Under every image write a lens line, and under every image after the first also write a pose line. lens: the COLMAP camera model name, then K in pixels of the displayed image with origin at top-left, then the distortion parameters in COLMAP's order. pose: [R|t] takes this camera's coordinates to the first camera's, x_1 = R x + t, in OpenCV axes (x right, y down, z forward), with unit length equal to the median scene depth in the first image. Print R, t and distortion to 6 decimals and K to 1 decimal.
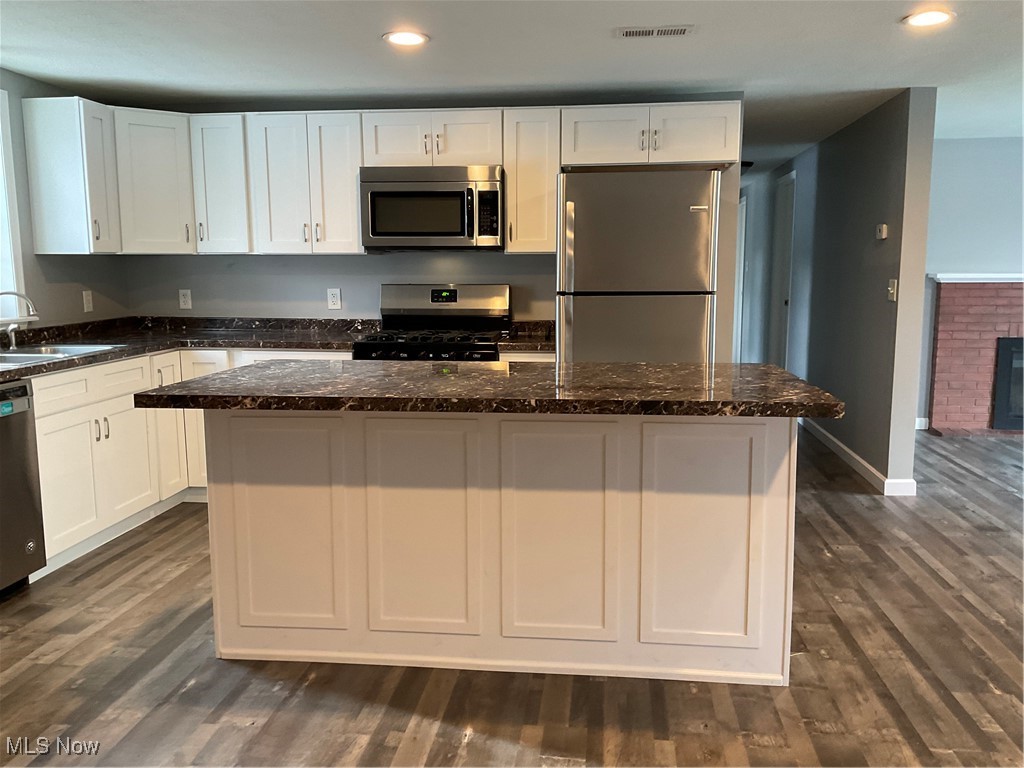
lens RADIAL K [[837.1, 0, 513.9], [0, 837.1, 384.2], [0, 0, 1]] dist [0.091833, -0.169725]
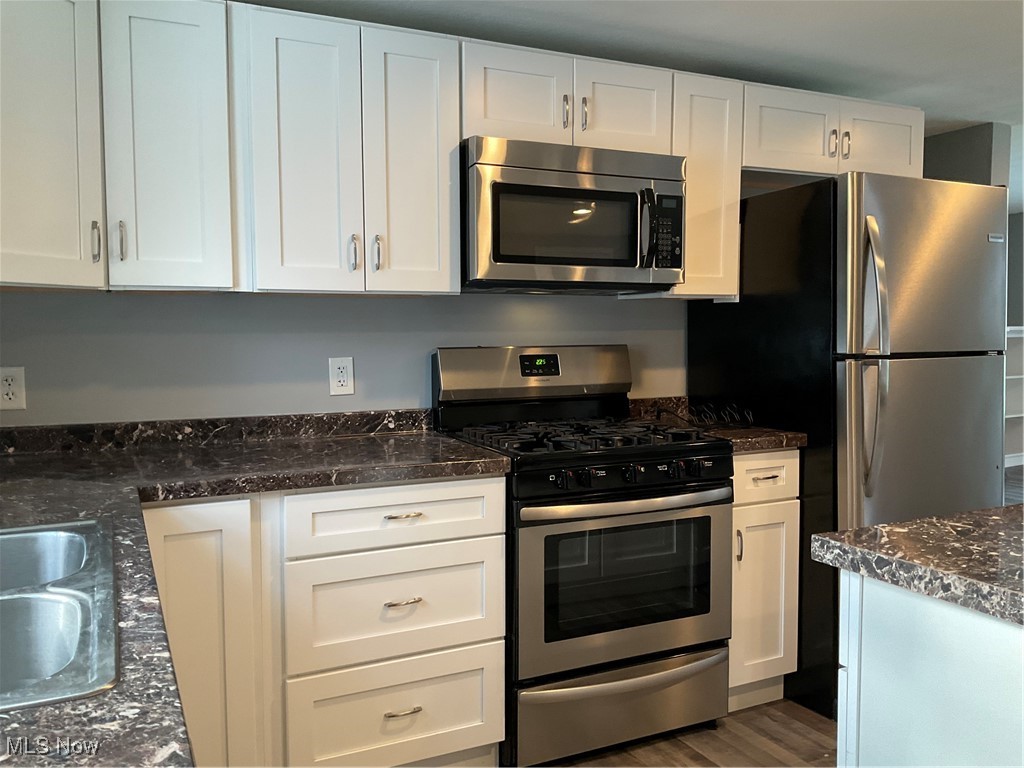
lens RADIAL K [[837.1, 0, 513.3], [0, 837.1, 385.2], [0, 0, 1]] dist [0.091833, -0.169725]
pose [[0.846520, -0.038356, 0.530974, -0.484221], [0.075760, 0.995929, -0.048839, -0.071695], [-0.526939, 0.081570, 0.845980, 0.568537]]
